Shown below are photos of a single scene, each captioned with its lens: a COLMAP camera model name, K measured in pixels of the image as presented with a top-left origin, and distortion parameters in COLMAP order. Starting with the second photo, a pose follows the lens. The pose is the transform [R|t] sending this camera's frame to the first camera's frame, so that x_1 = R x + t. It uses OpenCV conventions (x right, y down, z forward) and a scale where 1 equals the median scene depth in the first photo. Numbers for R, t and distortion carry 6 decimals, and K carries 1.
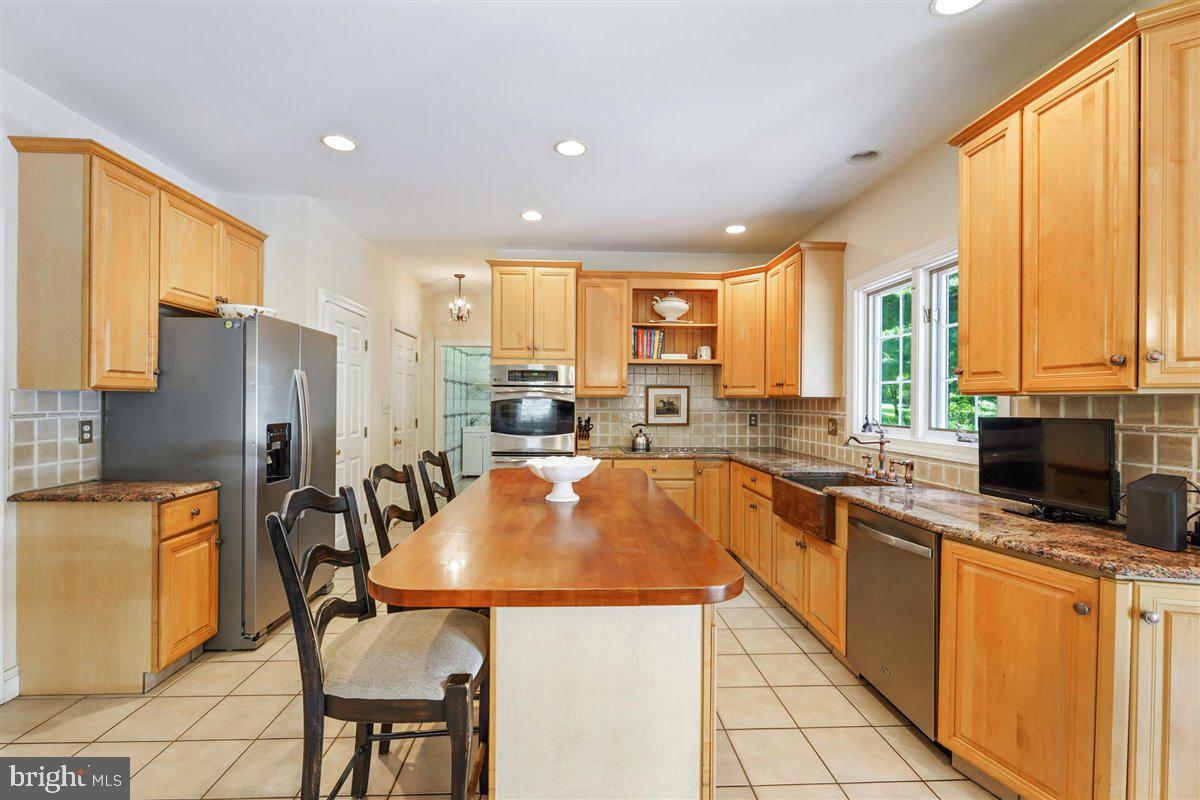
lens RADIAL K [[516.0, 0, 597.9], [0, 516.0, 399.9], [0, 0, 1]] dist [-0.000567, -0.000046]
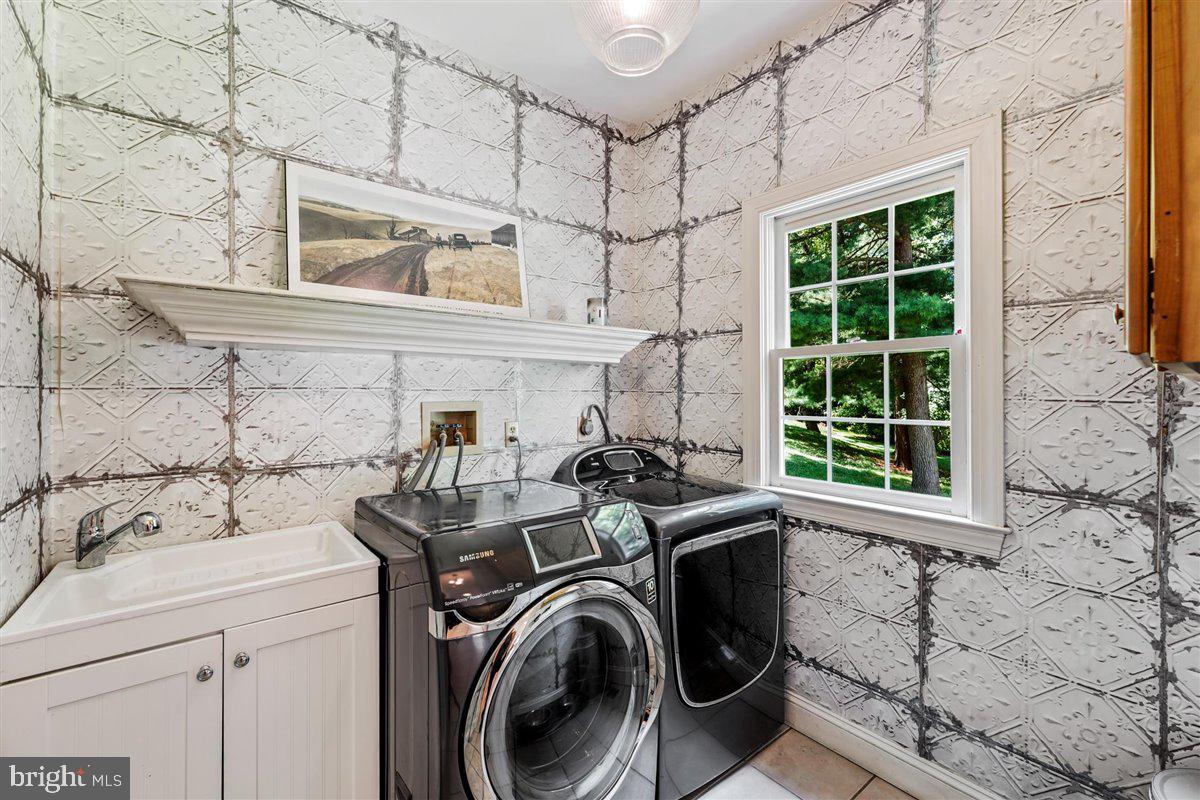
lens RADIAL K [[516.0, 0, 599.7], [0, 516.0, 395.3], [0, 0, 1]] dist [-0.000567, -0.000046]
pose [[0.817510, -0.006442, 0.575878, -0.209217], [0.006412, 0.999977, 0.002085, 0.001963], [-0.575878, 0.001988, 0.817533, 0.793731]]
